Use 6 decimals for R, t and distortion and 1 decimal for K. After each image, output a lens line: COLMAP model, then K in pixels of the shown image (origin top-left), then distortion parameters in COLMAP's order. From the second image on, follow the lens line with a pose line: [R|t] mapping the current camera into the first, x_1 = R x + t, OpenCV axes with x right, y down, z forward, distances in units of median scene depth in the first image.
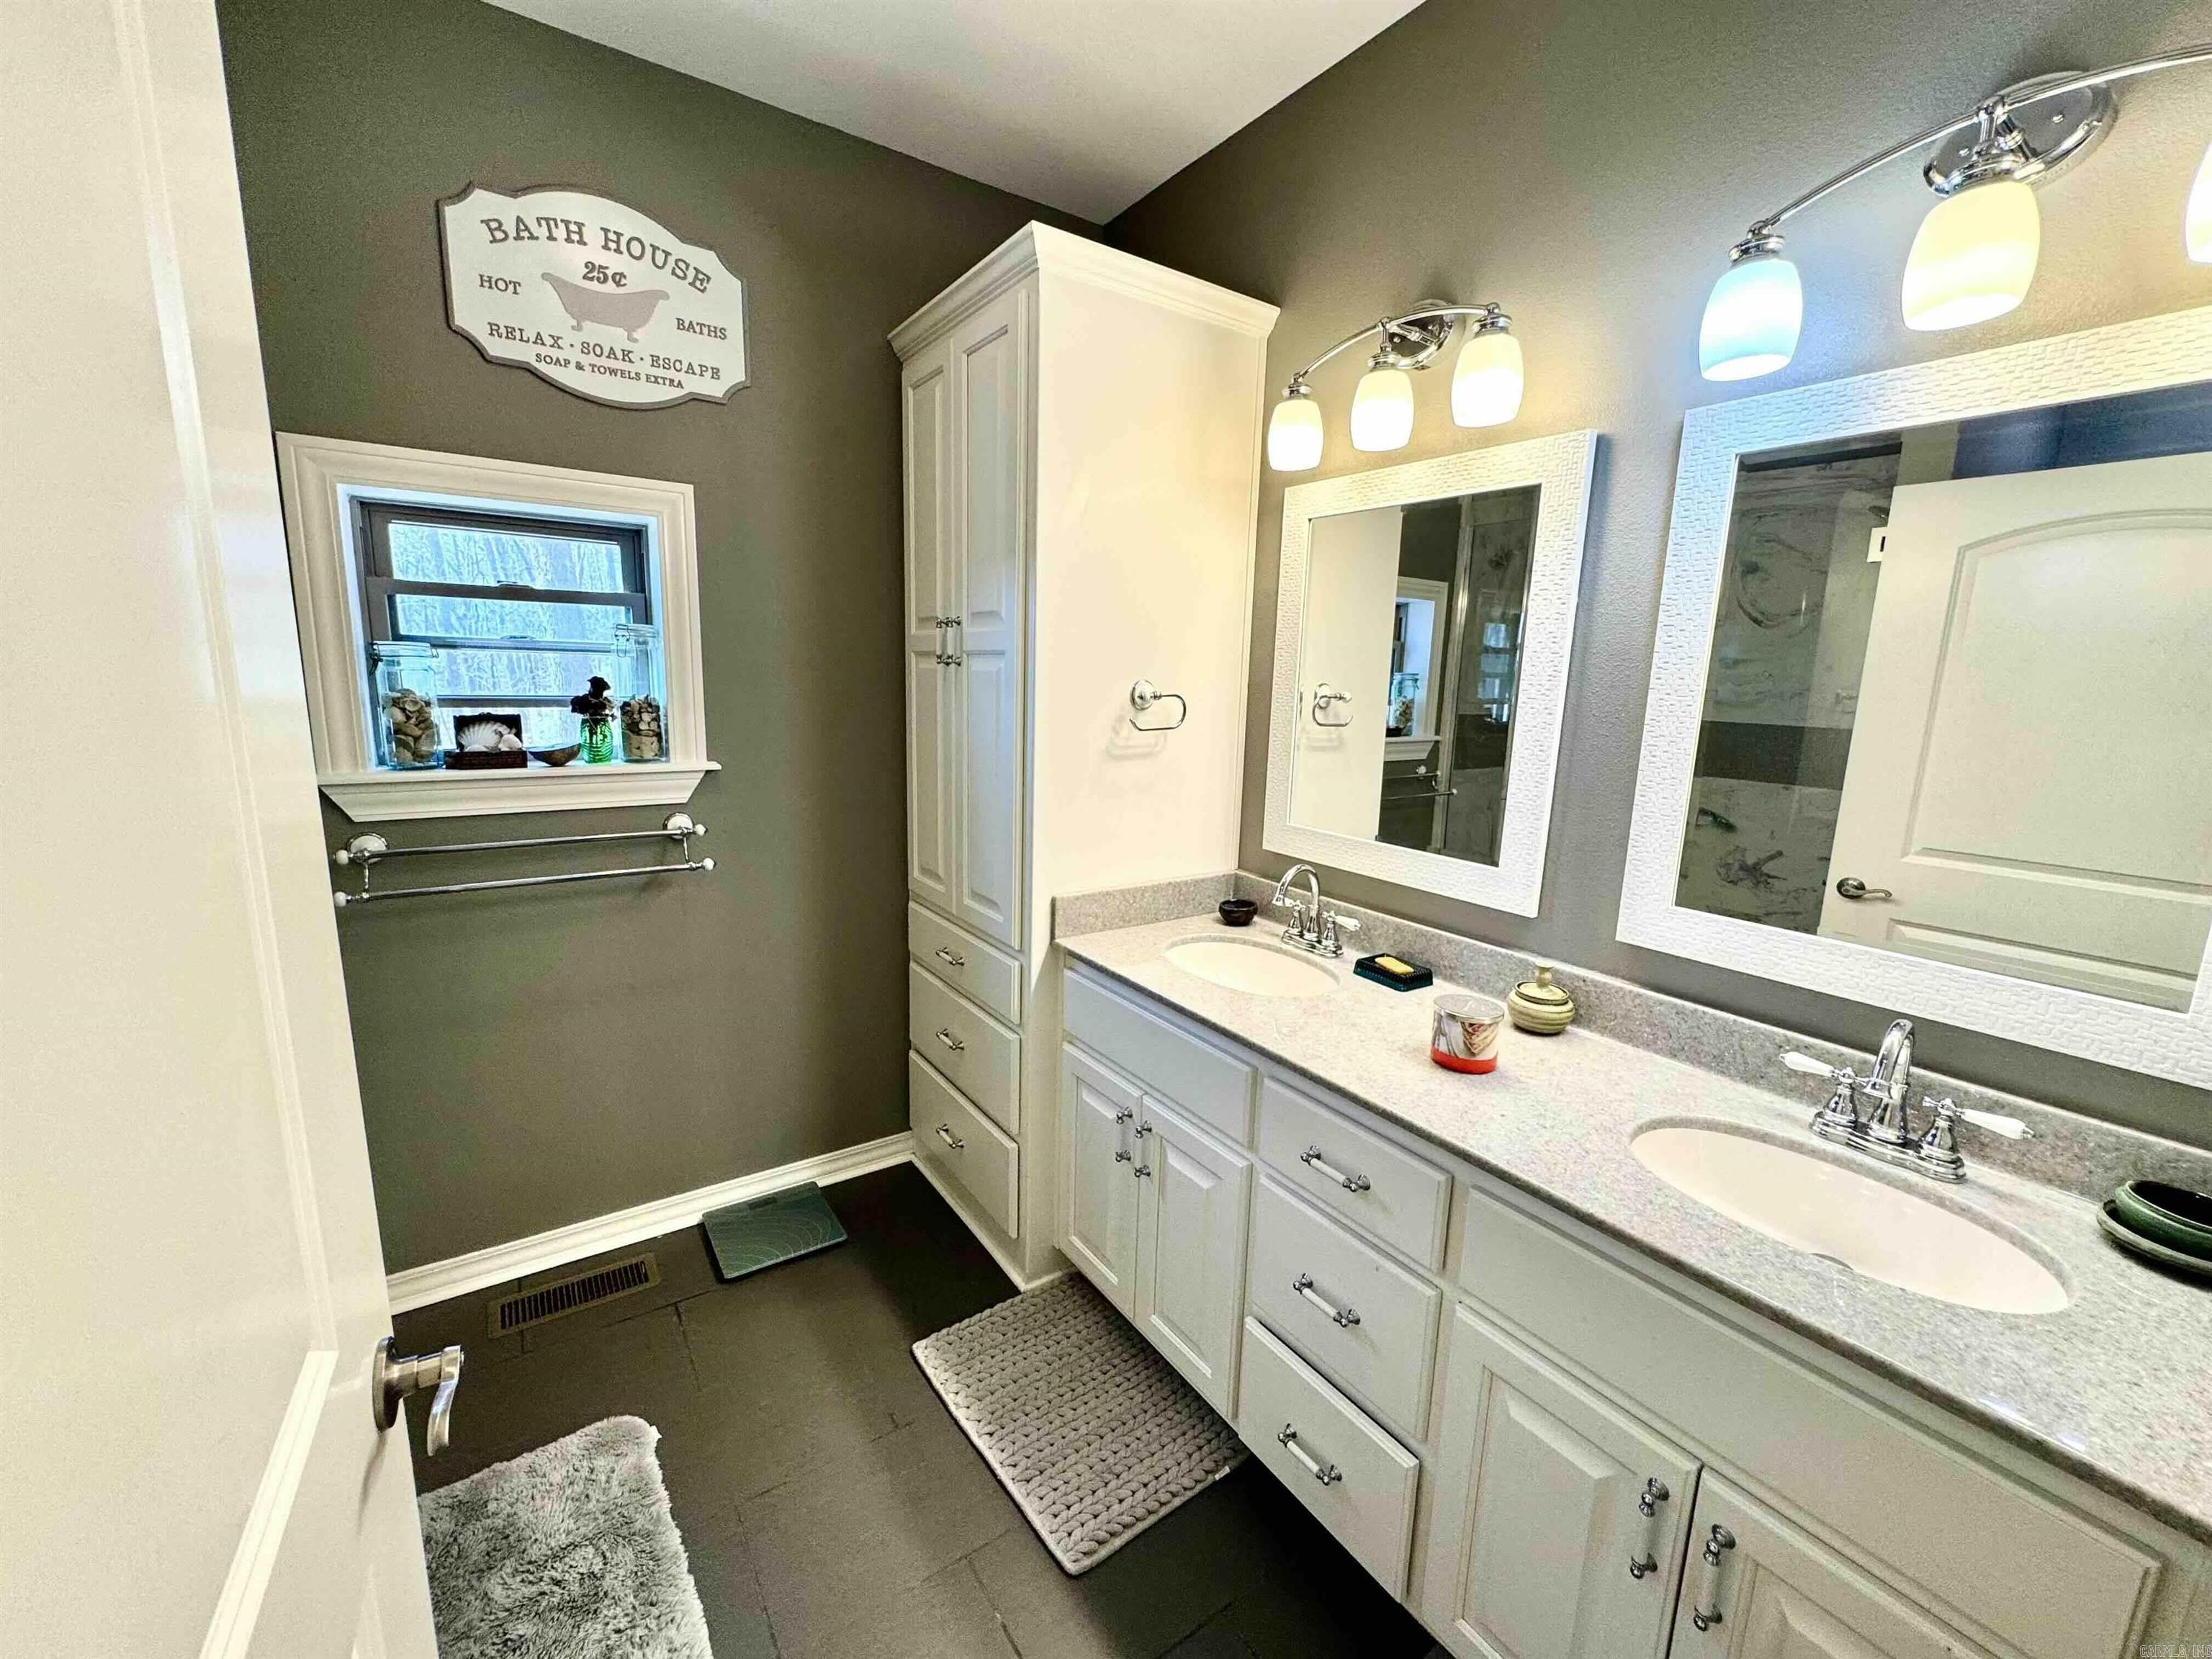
lens RADIAL K [[882.3, 0, 1107.1], [0, 882.3, 827.2], [0, 0, 1]] dist [-0.003298, -0.000299]
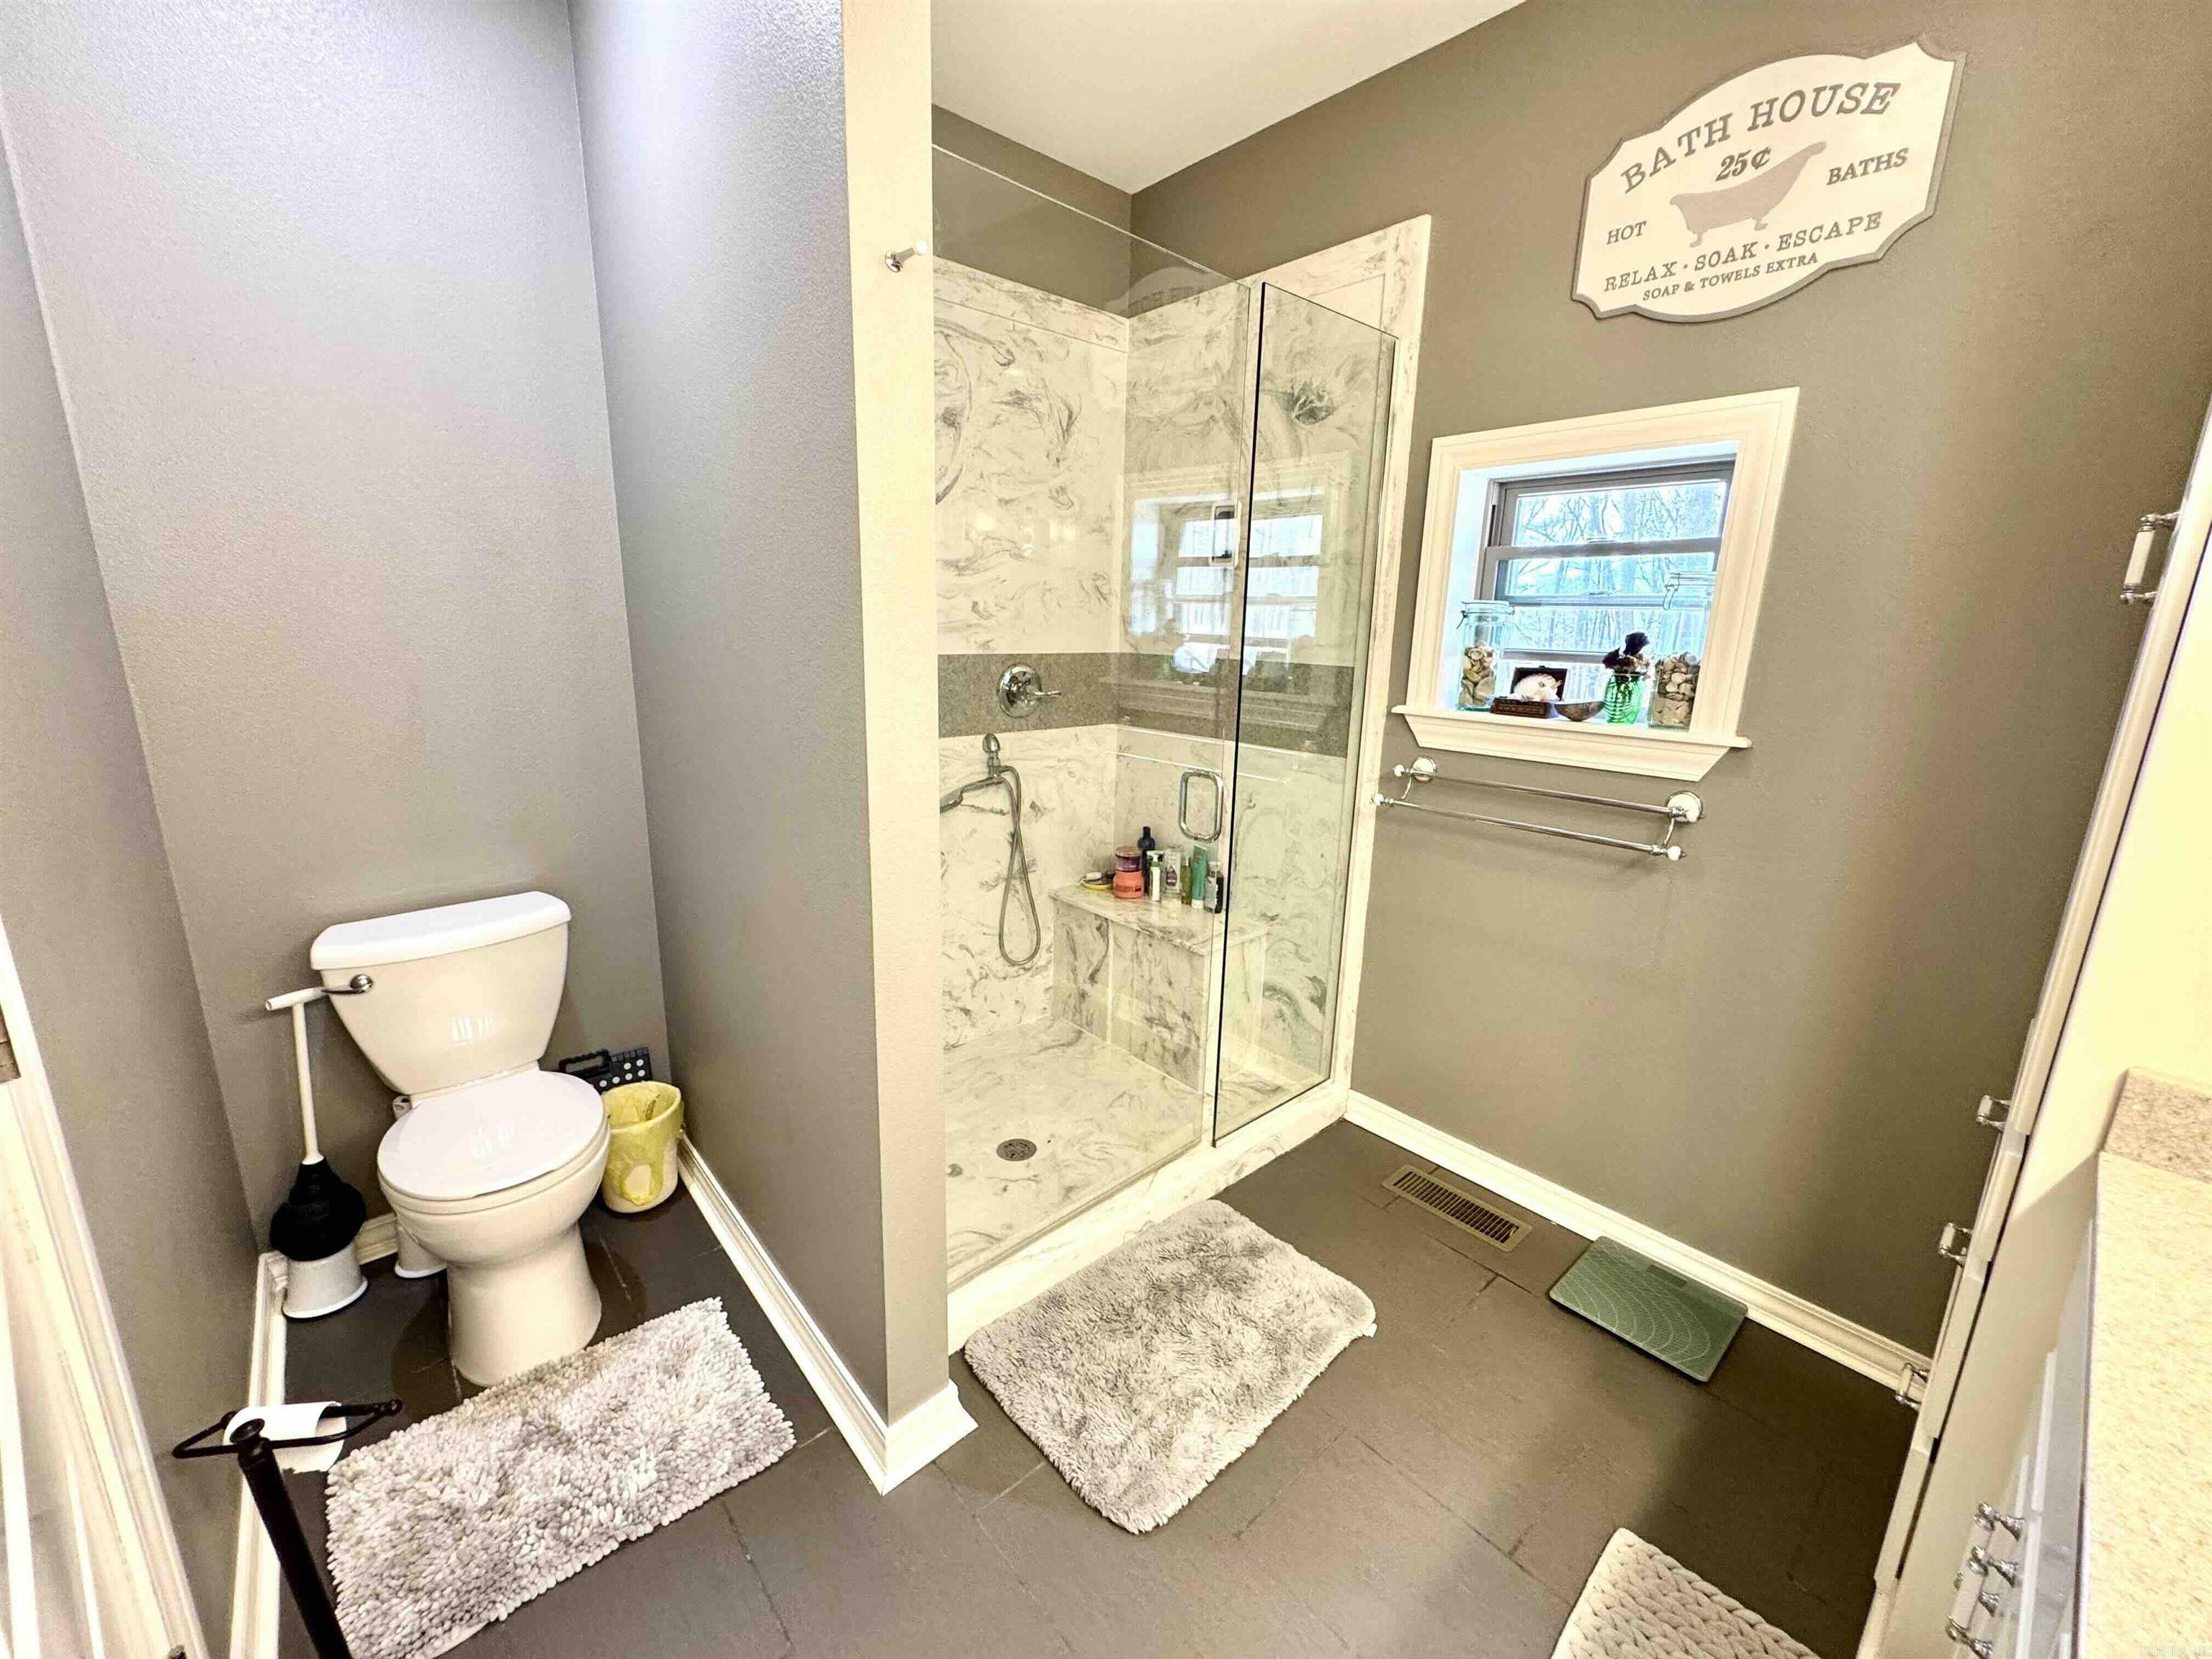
lens RADIAL K [[882.3, 0, 1107.1], [0, 882.3, 827.2], [0, 0, 1]] dist [-0.003298, -0.000299]
pose [[0.128082, 0.202212, -0.970930, 0.308422], [-0.193112, 0.965340, 0.175573, -0.026387], [0.972781, 0.165010, 0.162692, 0.344946]]
